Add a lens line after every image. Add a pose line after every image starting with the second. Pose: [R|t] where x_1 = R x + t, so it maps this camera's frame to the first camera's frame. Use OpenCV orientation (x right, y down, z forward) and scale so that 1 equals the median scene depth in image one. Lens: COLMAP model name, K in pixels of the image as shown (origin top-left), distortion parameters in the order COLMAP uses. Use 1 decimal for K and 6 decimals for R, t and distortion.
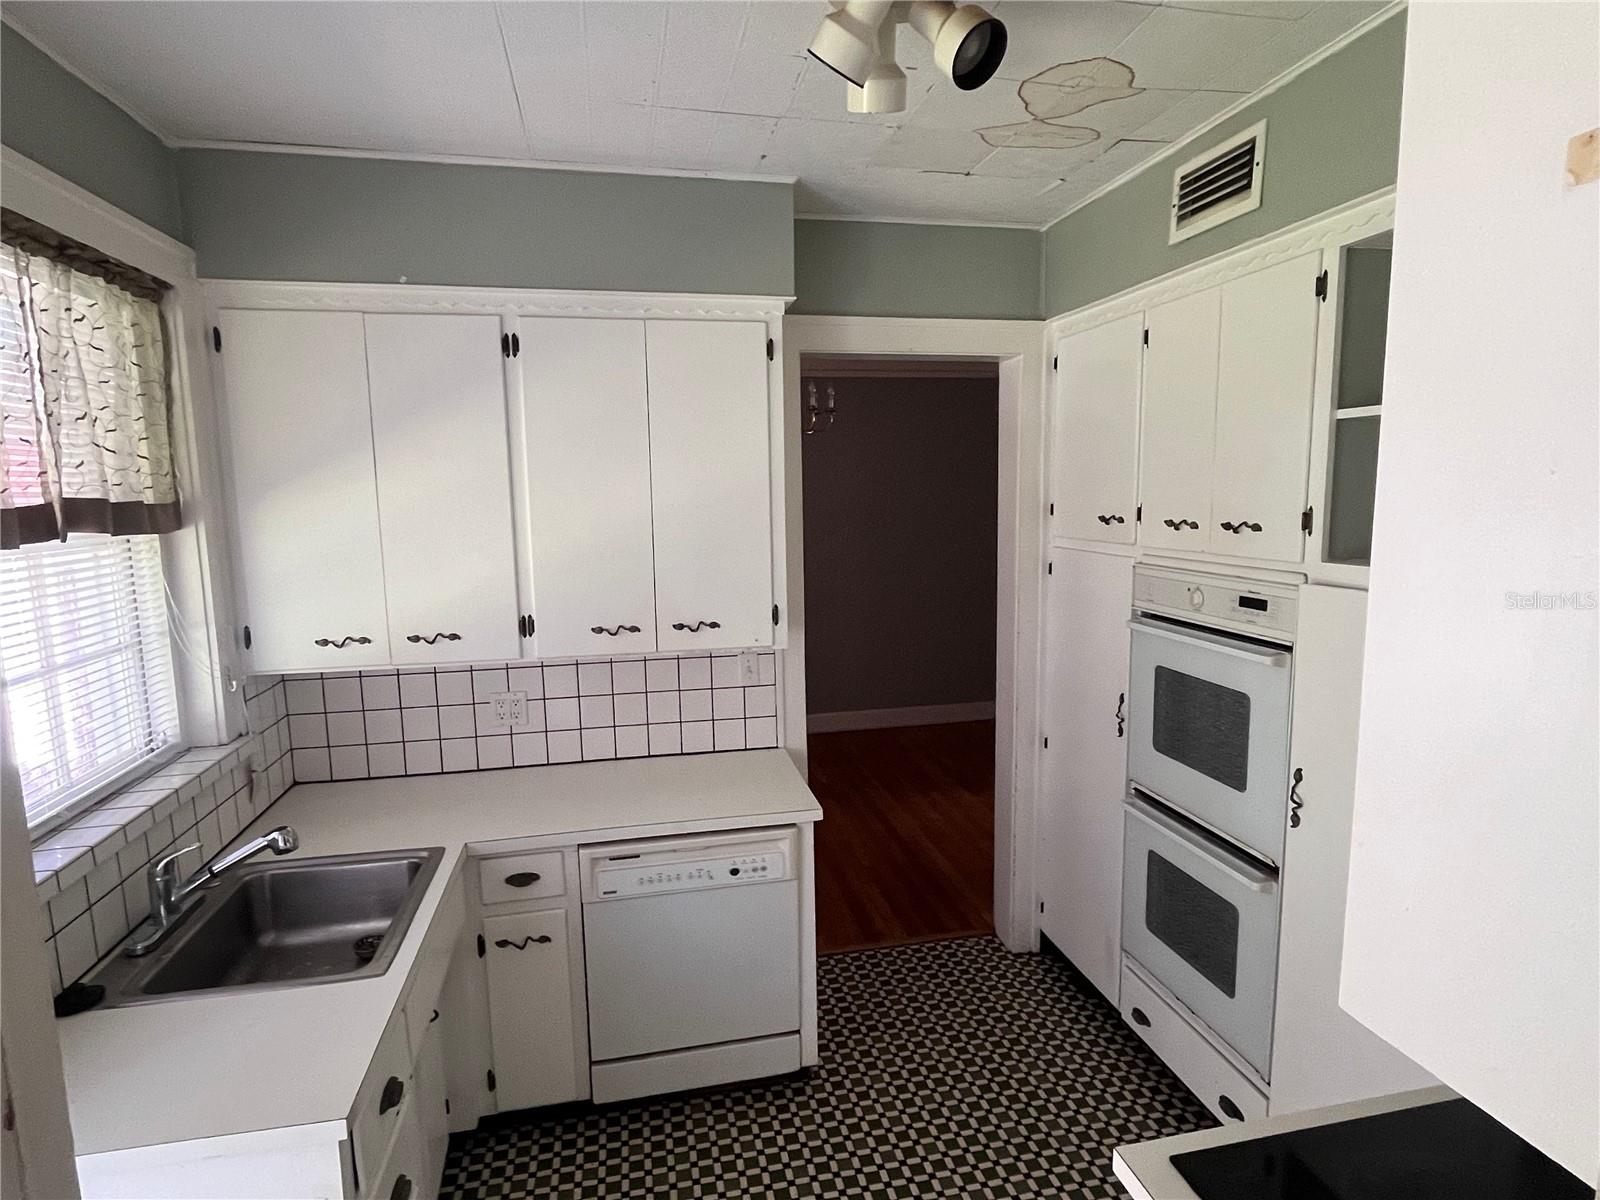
lens RADIAL K [[869.5, 0, 802.2], [0, 869.5, 604.7], [0, 0, 1]] dist [0.002755, -0.001684]
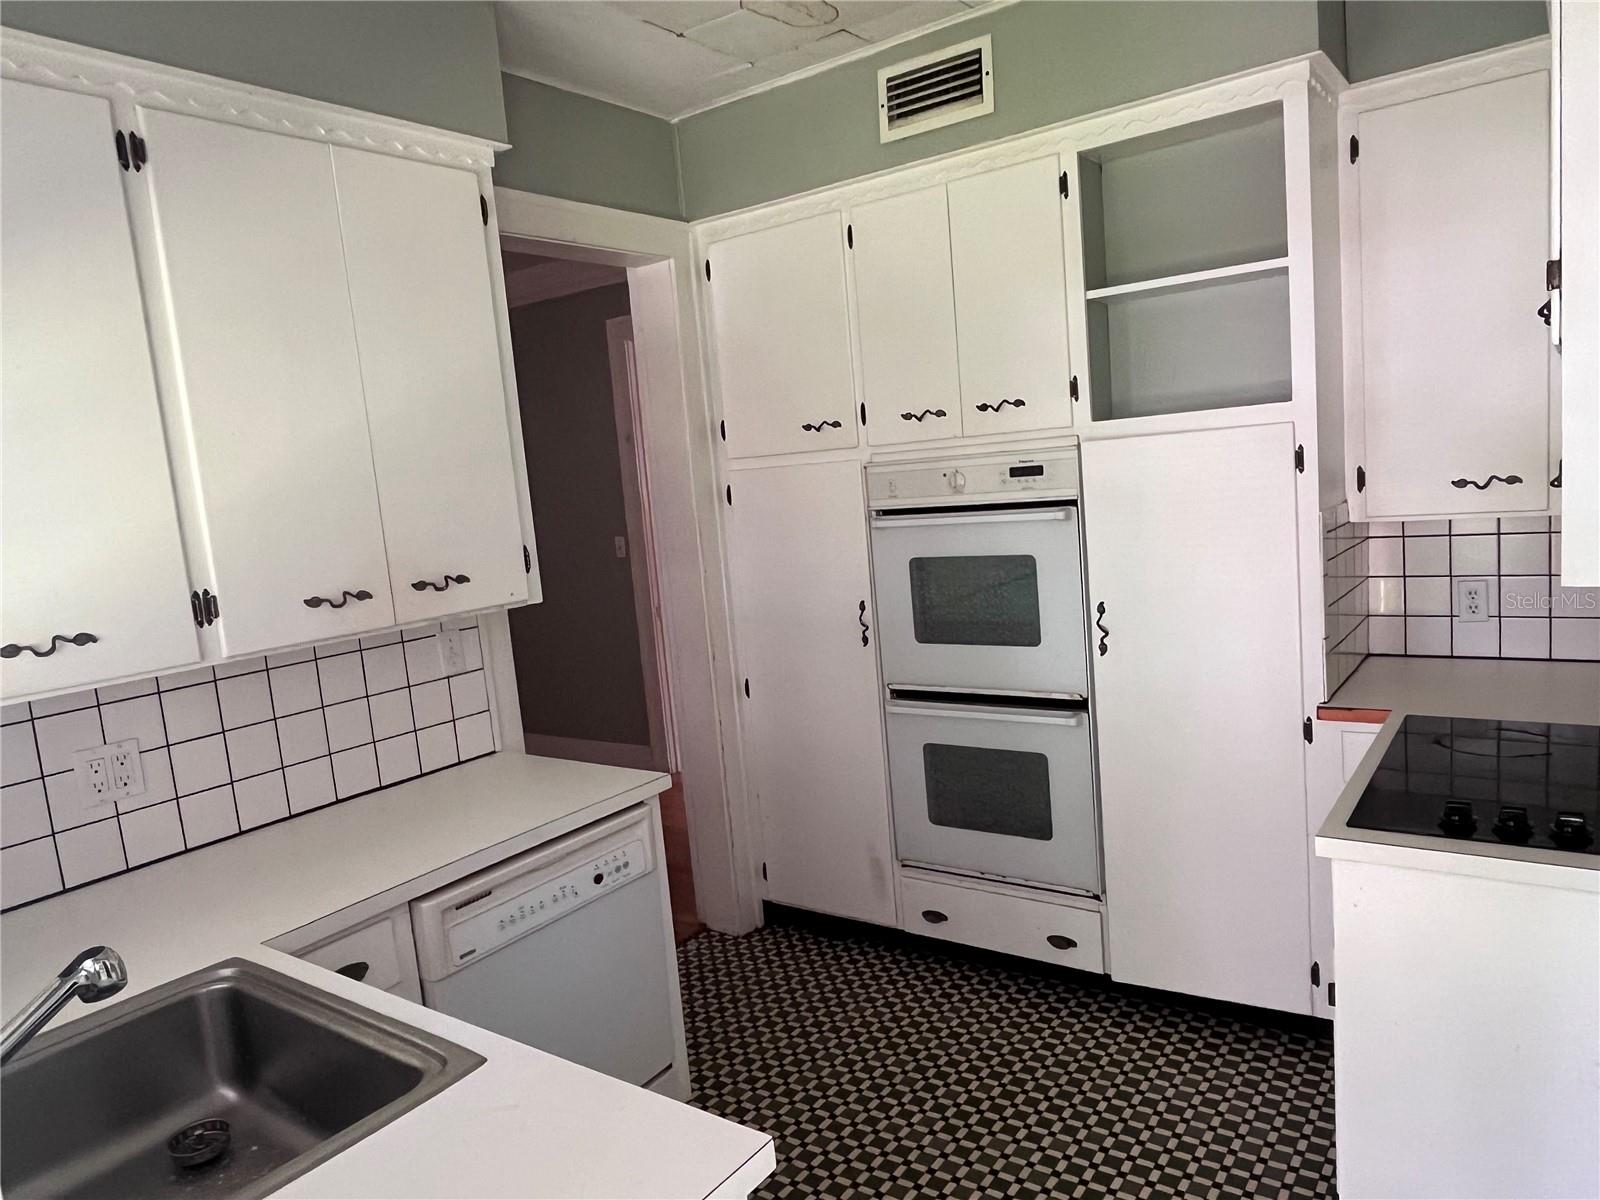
lens RADIAL K [[1067.2, 0, 799.1], [0, 1067.2, 599.1], [0, 0, 1]] dist [0.010683, -0.001298]
pose [[0.744809, -0.131656, 0.654161, -0.537353], [0.162233, 0.986655, 0.013860, 0.082510], [-0.647256, 0.095804, 0.756228, 0.157312]]
